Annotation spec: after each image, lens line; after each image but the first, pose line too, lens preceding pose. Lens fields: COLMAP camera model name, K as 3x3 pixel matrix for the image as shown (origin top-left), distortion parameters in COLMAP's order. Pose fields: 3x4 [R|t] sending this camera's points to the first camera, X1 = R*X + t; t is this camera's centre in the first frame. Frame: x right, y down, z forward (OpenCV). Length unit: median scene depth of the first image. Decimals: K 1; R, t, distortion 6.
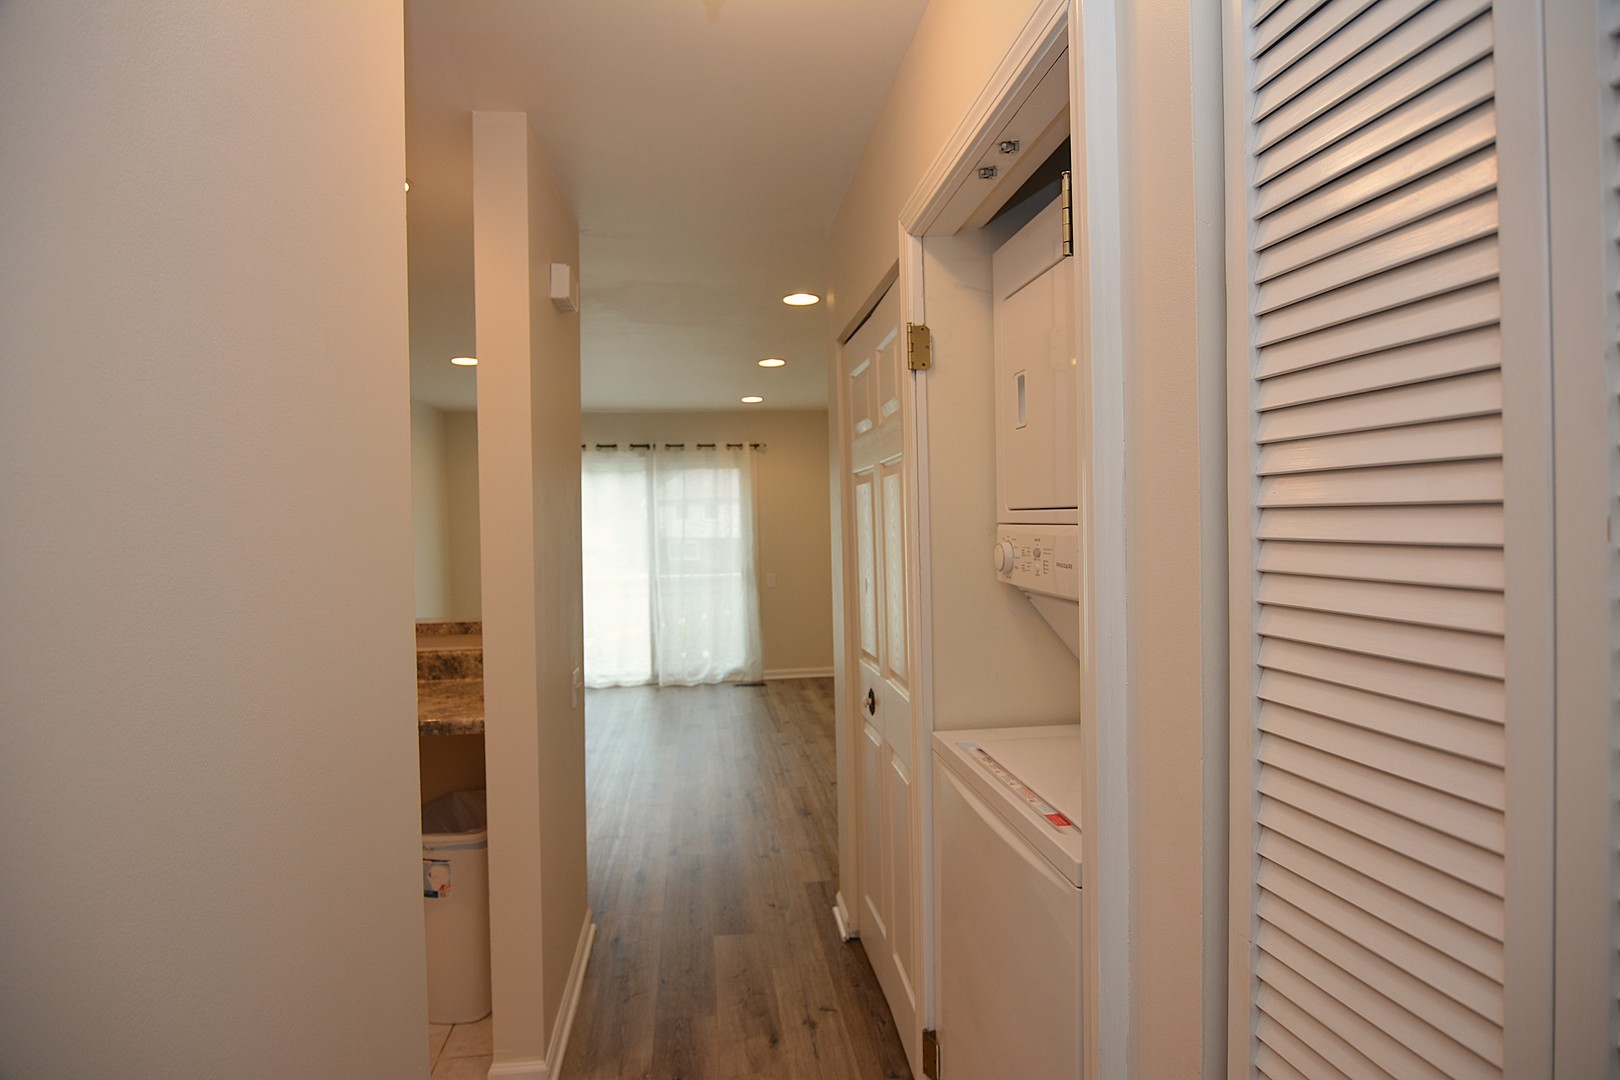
lens RADIAL K [[860.2, 0, 807.3], [0, 860.2, 547.5], [0, 0, 1]] dist [-0.026172, 0.002396]
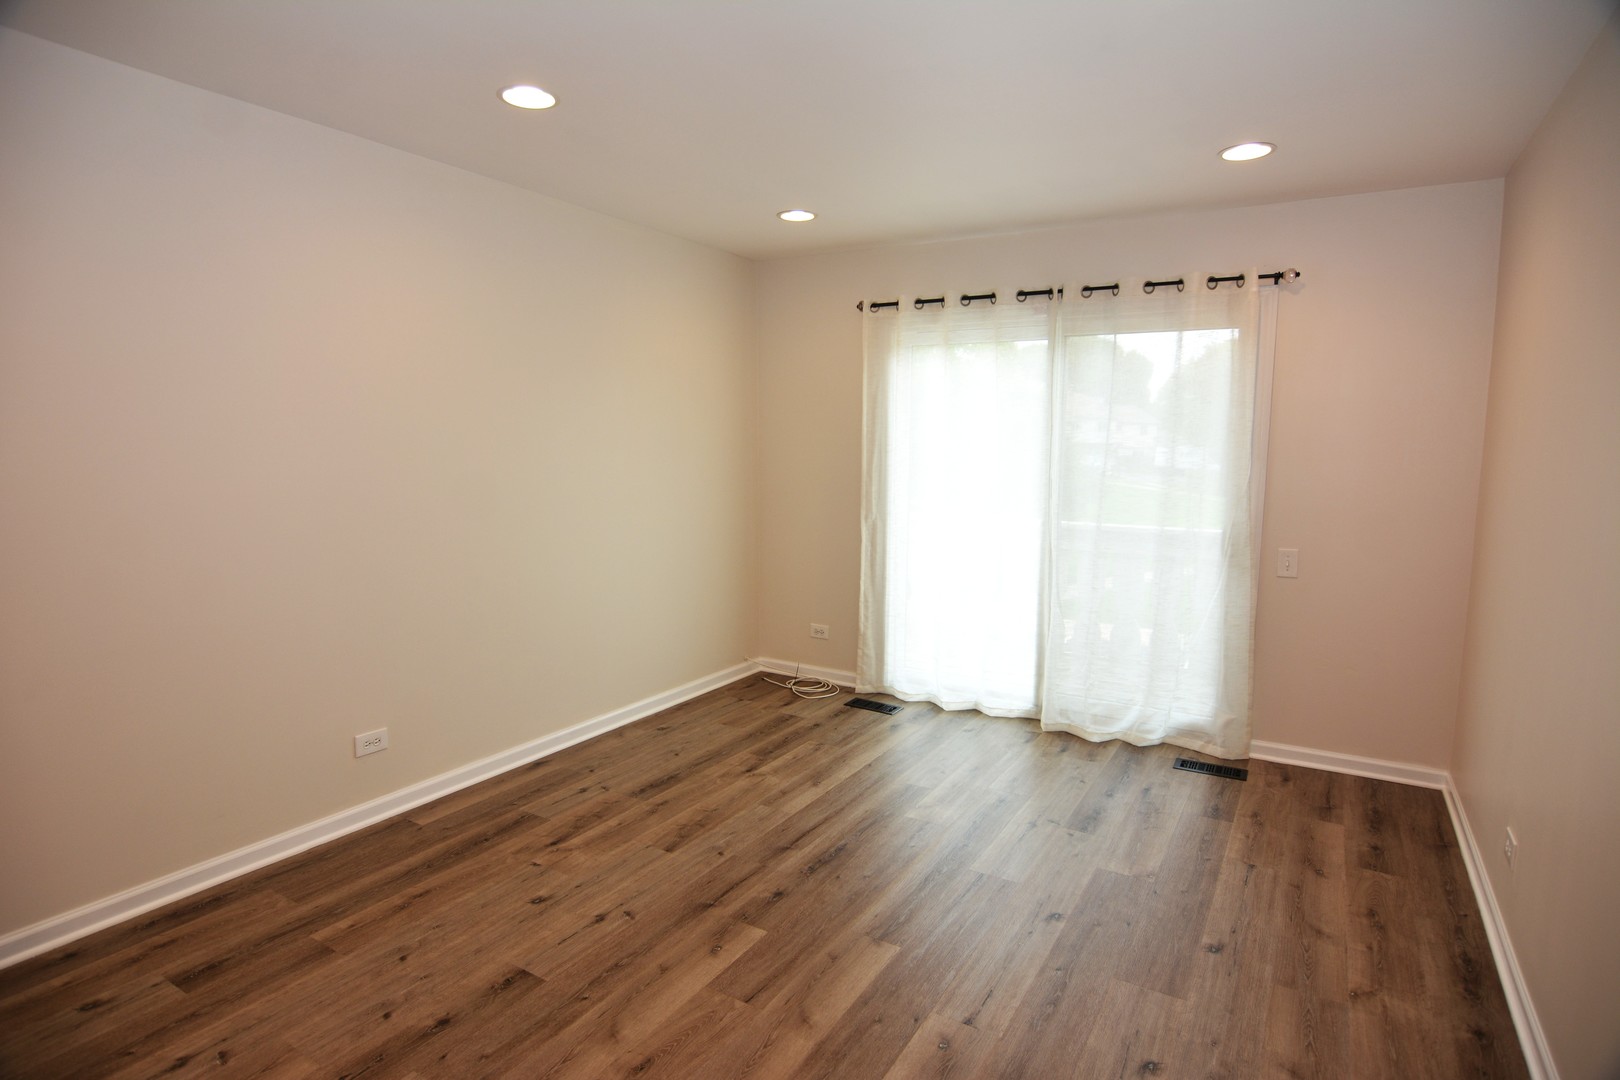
lens RADIAL K [[860.2, 0, 807.3], [0, 860.2, 547.5], [0, 0, 1]] dist [-0.026172, 0.002396]
pose [[0.782752, 0.101991, -0.613919, 0.041205], [-0.041323, 0.992820, 0.112251, -0.013145], [0.620960, -0.062496, 0.781347, 0.473975]]
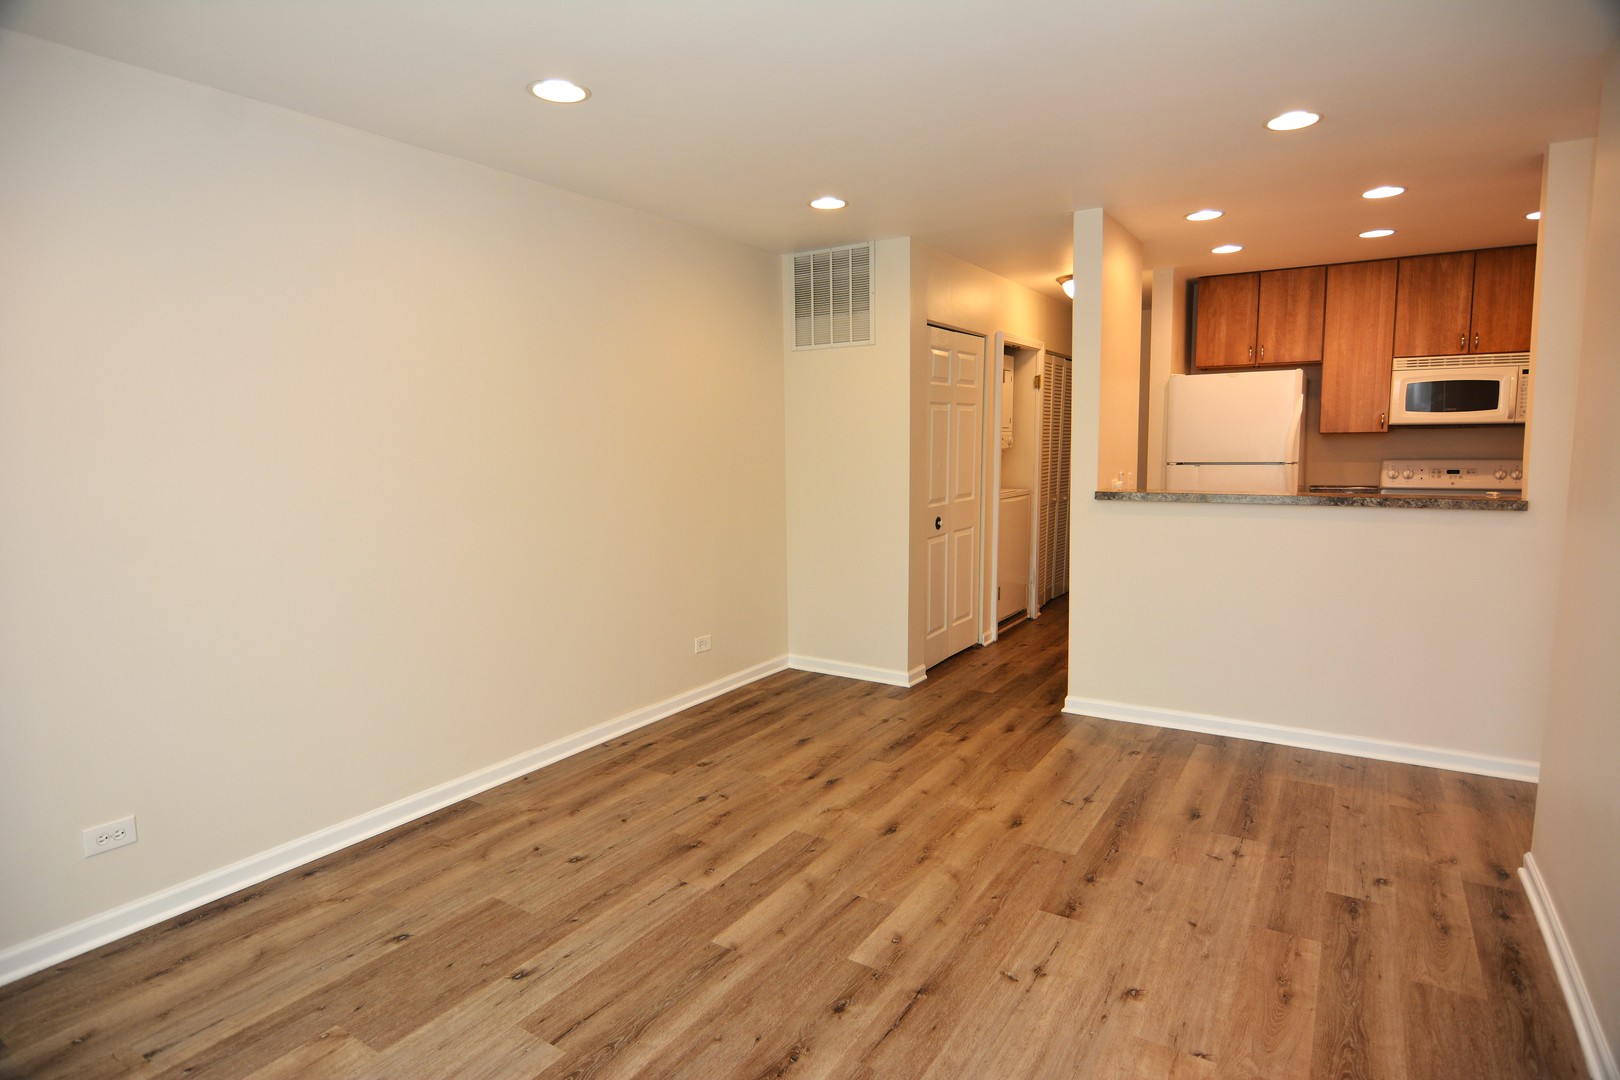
lens RADIAL K [[860.2, 0, 807.3], [0, 860.2, 547.5], [0, 0, 1]] dist [-0.026172, 0.002396]
pose [[-0.765781, -0.054708, 0.640770, -0.330867], [0.044840, 0.989408, 0.138062, -0.017090], [-0.641536, 0.134457, -0.755217, 0.928133]]
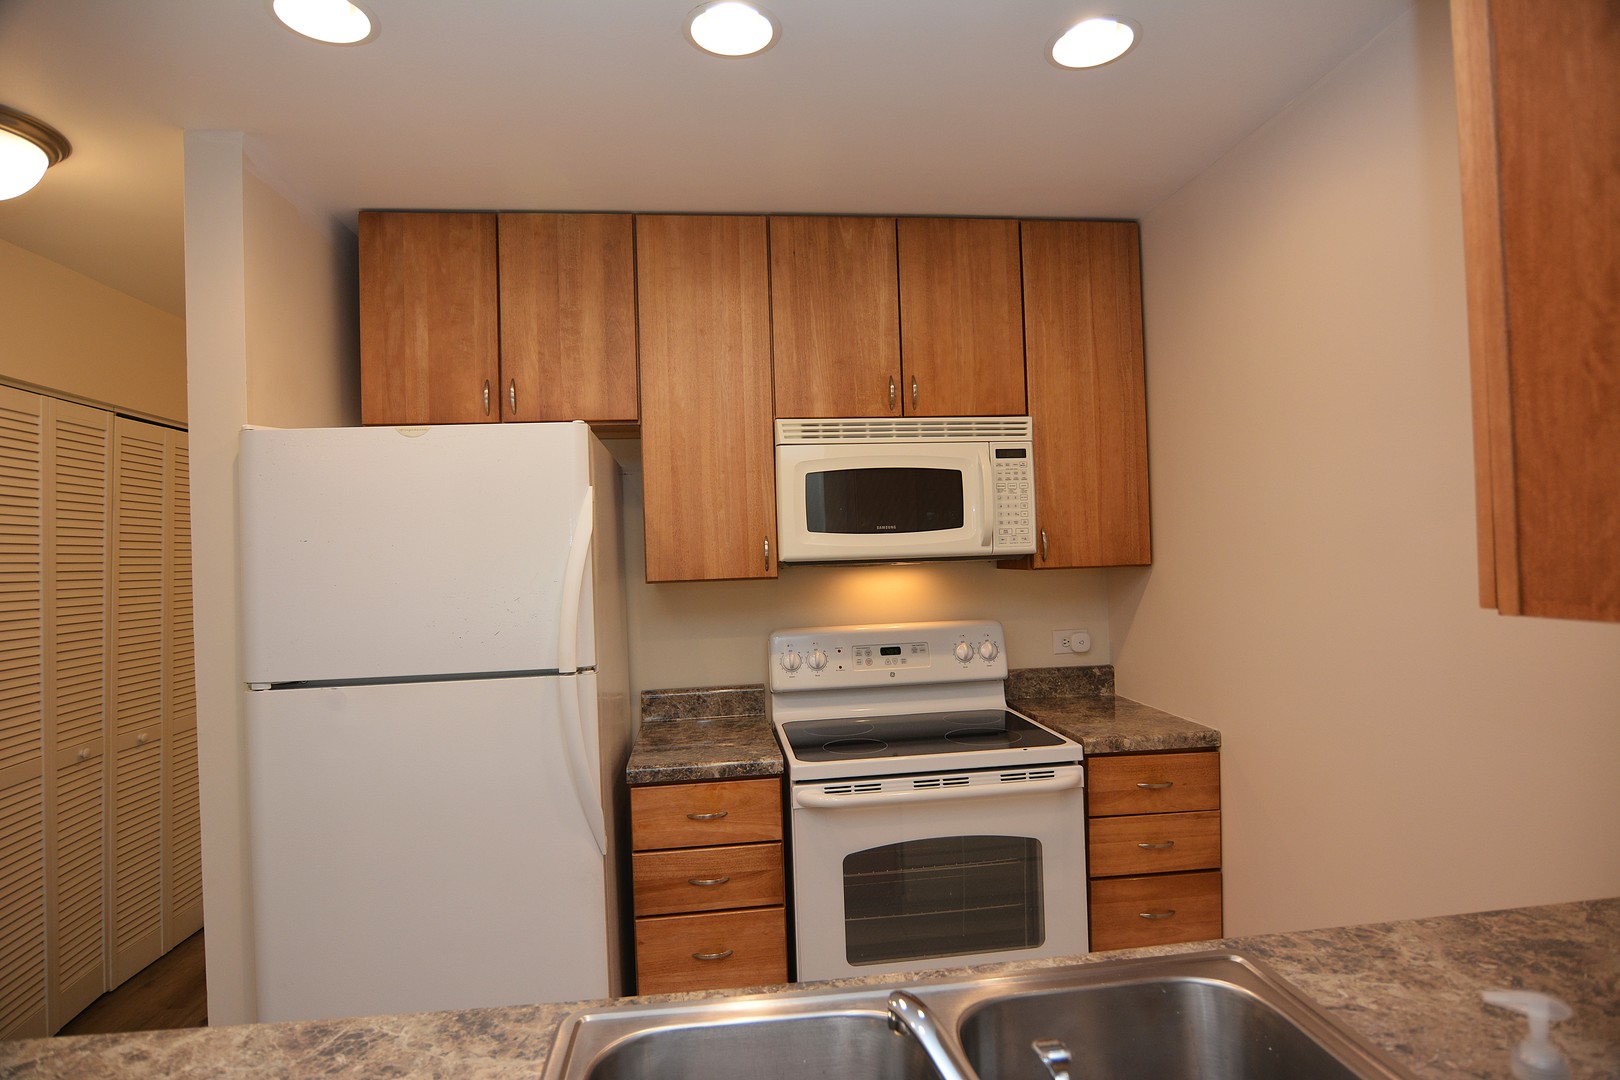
lens RADIAL K [[860.2, 0, 807.3], [0, 860.2, 547.5], [0, 0, 1]] dist [-0.026172, 0.002396]
pose [[-0.998893, 0.045898, 0.010288, -0.258460], [0.046107, 0.998714, 0.021093, -0.010599], [-0.009306, 0.021544, -0.999725, 0.407566]]
